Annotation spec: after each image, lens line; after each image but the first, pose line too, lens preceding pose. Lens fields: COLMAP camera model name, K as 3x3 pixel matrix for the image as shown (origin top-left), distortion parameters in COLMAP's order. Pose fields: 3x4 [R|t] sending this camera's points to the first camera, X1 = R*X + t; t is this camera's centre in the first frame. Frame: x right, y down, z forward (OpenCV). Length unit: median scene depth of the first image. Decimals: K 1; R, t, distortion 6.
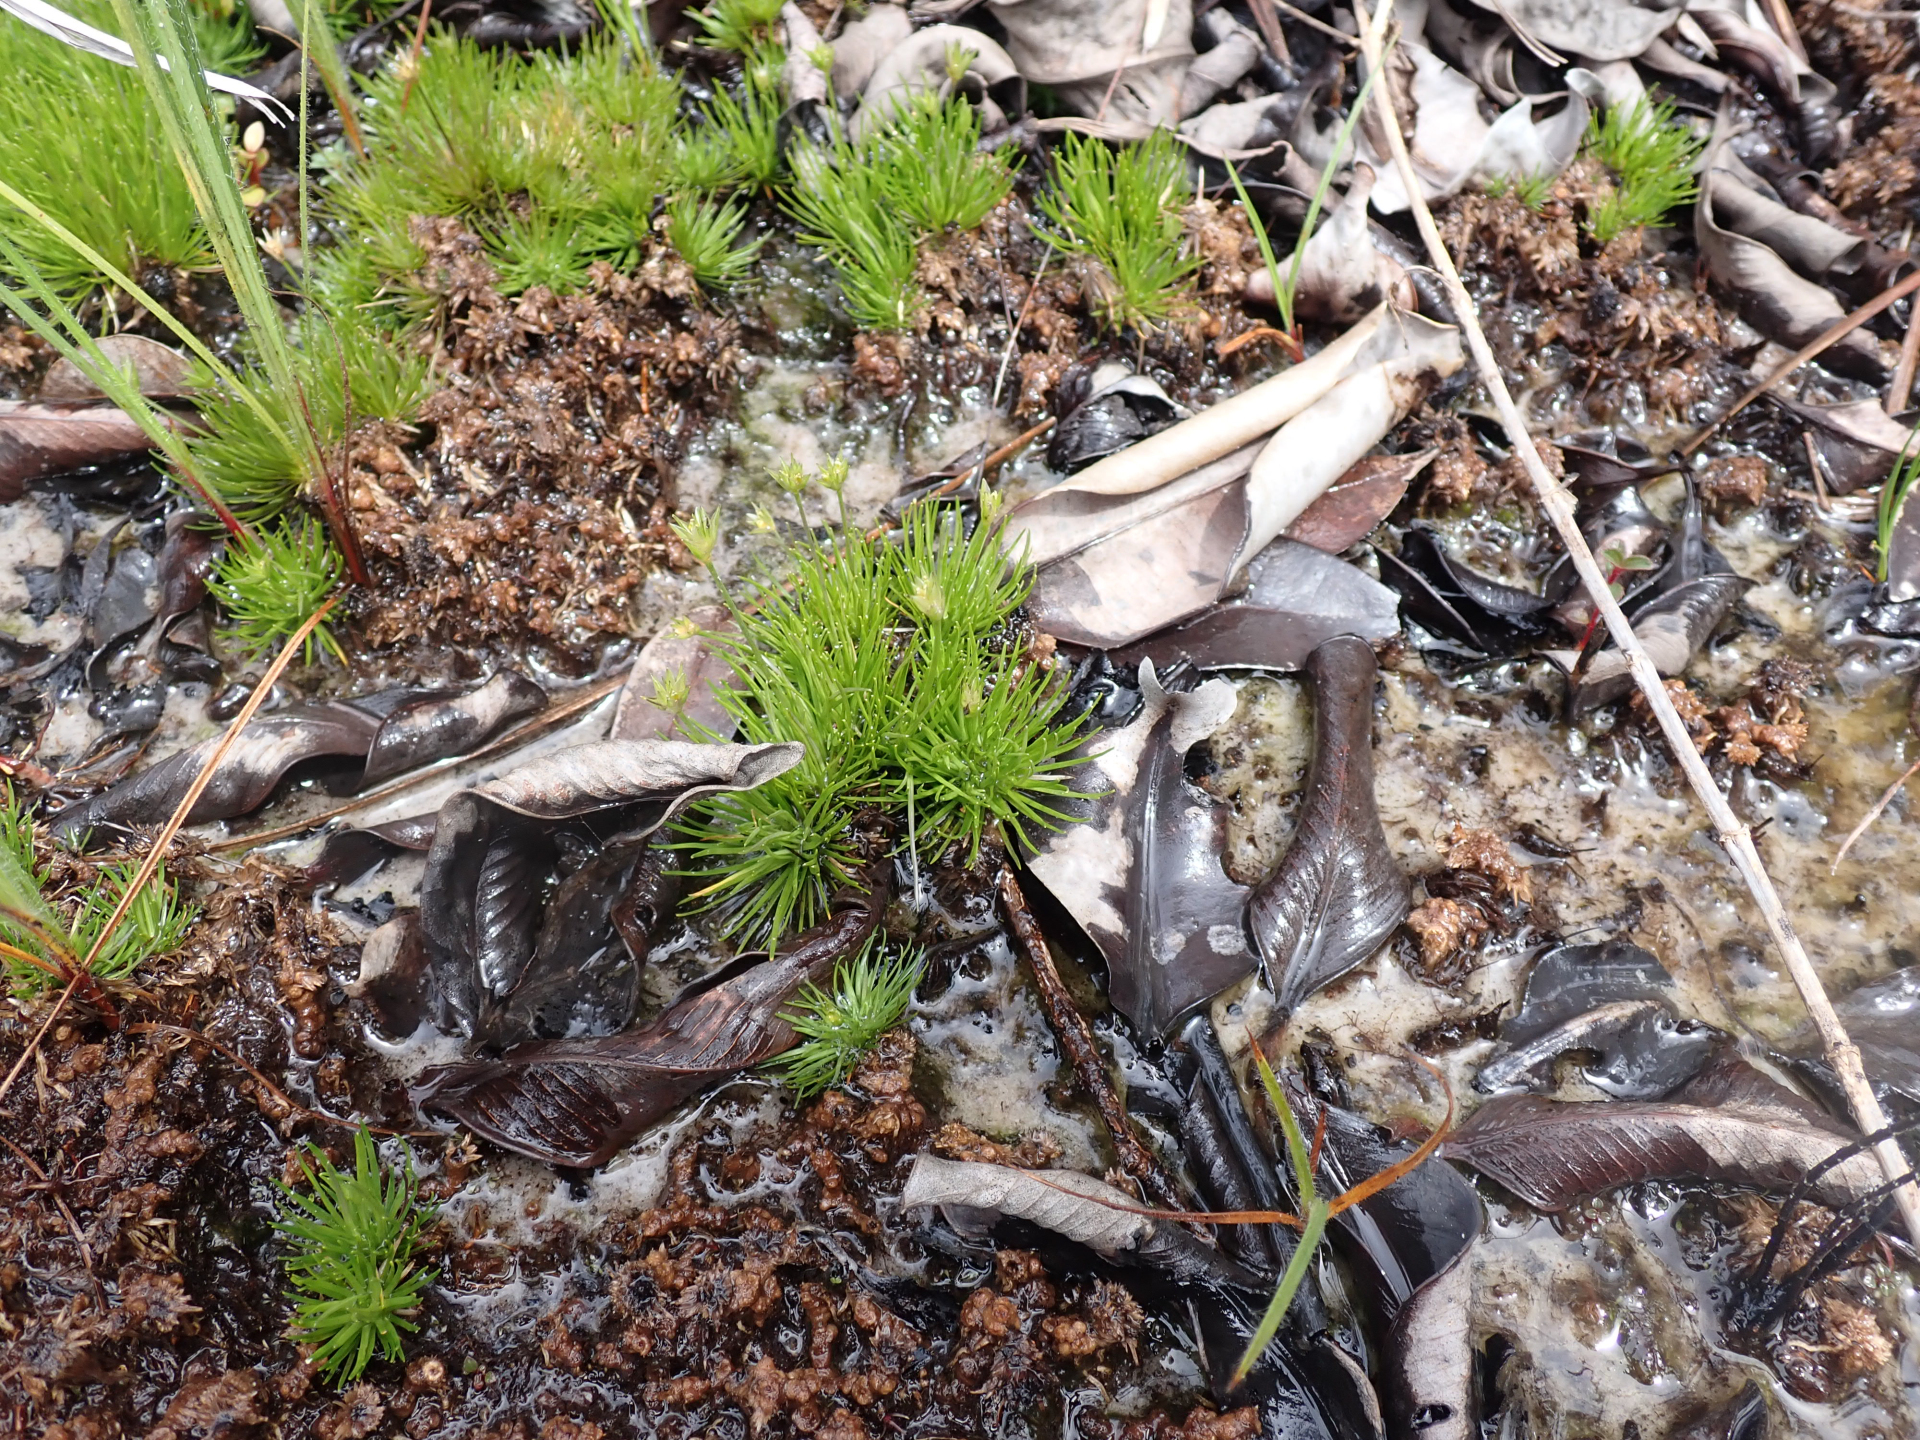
lens RADIAL K [[1672.9, 0, 964.3], [0, 1672.9, 718.3], [0, 0, 1]] dist [0.020369, 0.020838]
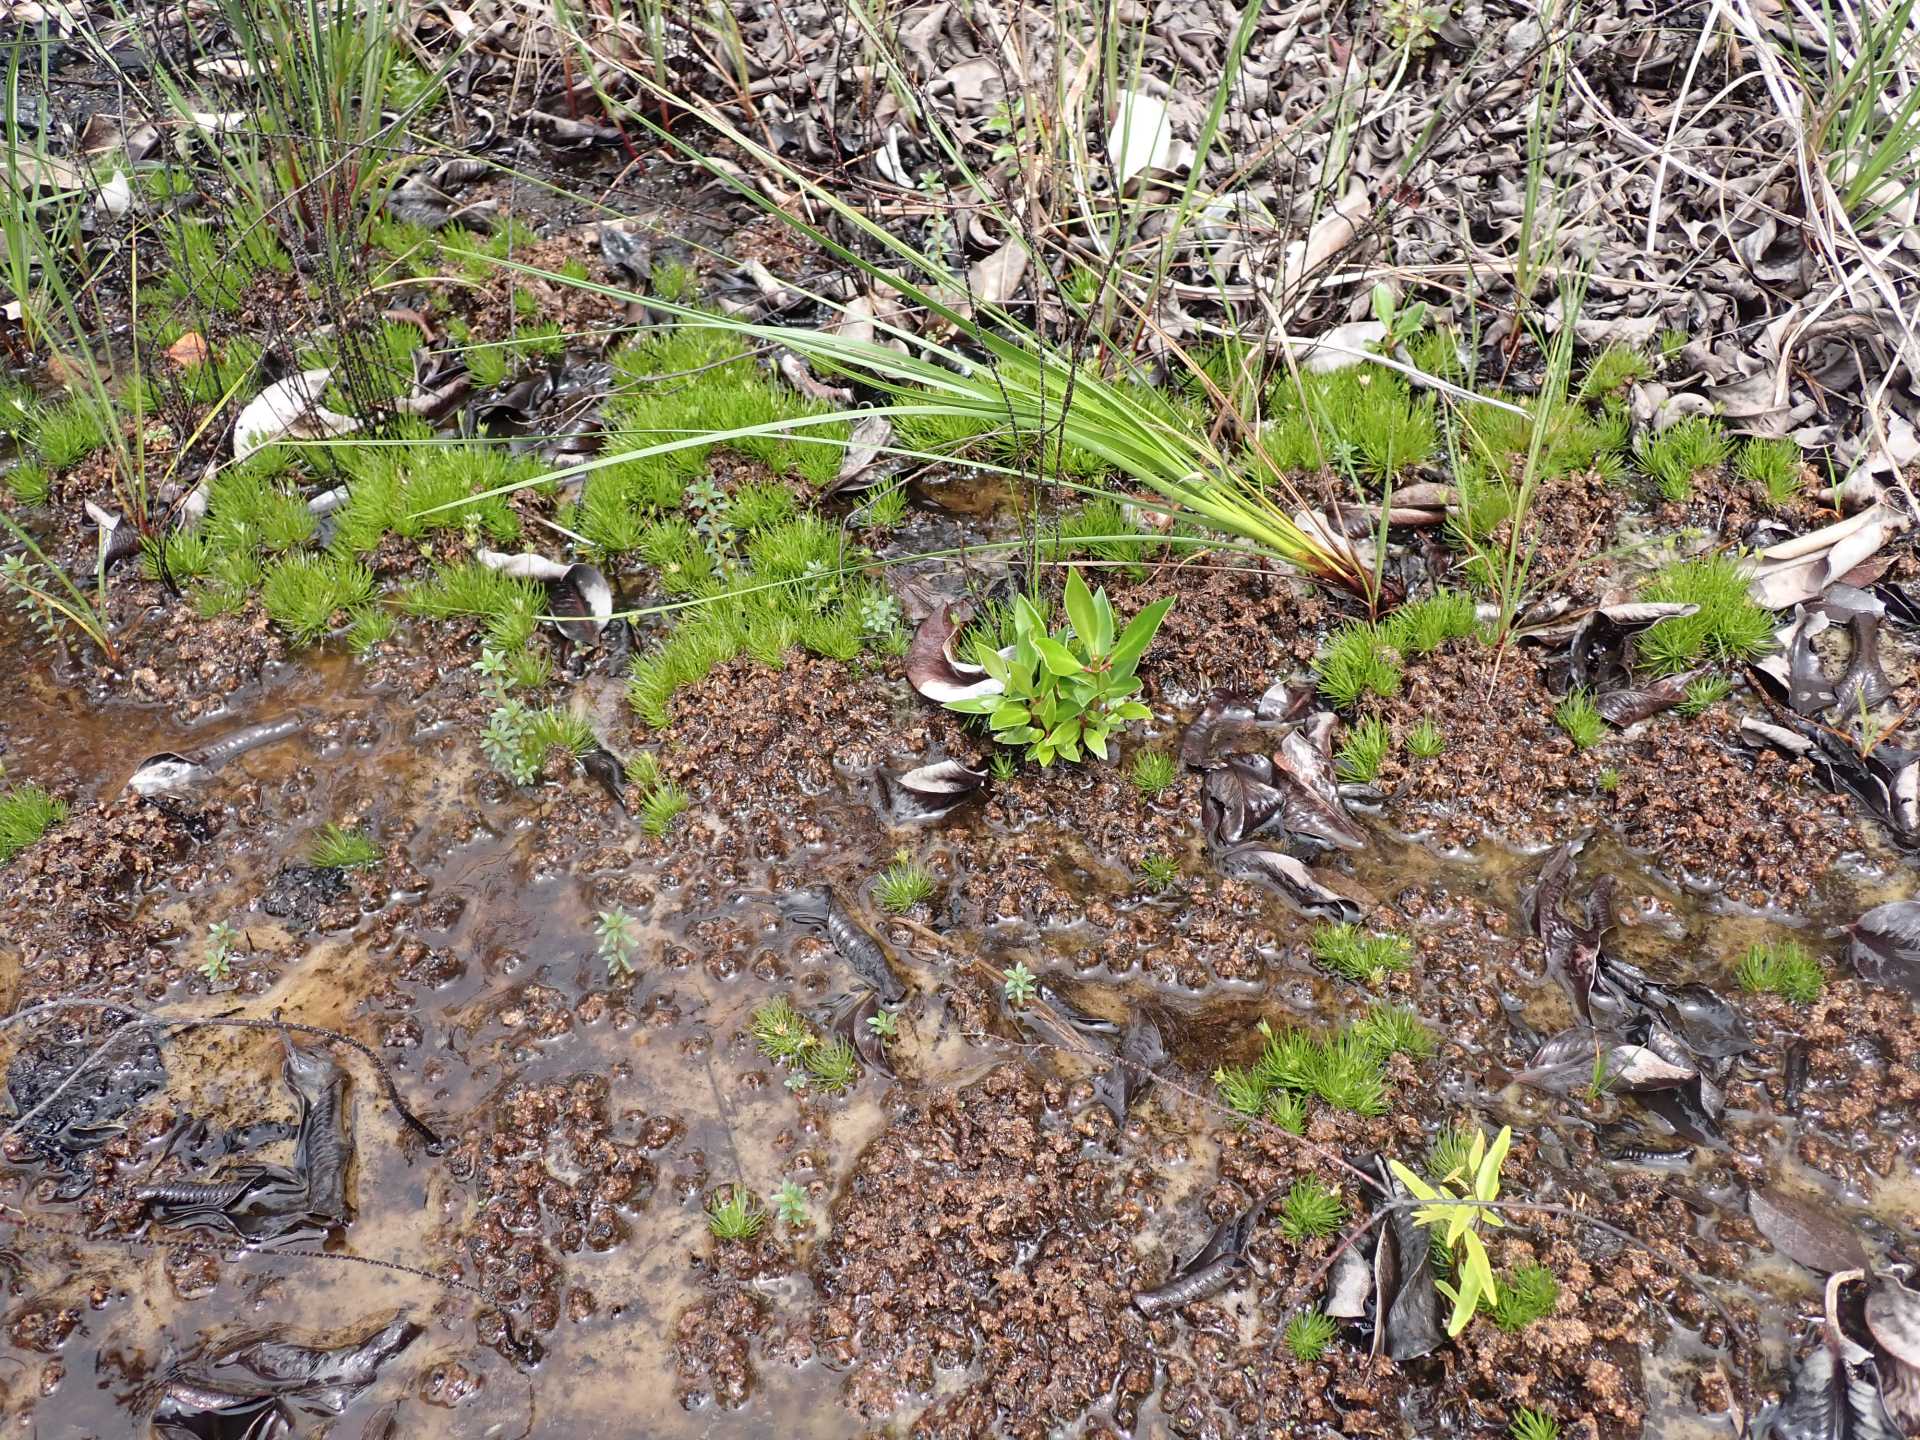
lens RADIAL K [[1672.9, 0, 956.0], [0, 1672.9, 724.1], [0, 0, 1]] dist [0.020369, 0.020838]
pose [[0.980489, 0.084631, -0.177425, -0.670128], [-0.111954, 0.982308, -0.150126, 0.653758], [0.161580, 0.167061, 0.972616, -1.753913]]
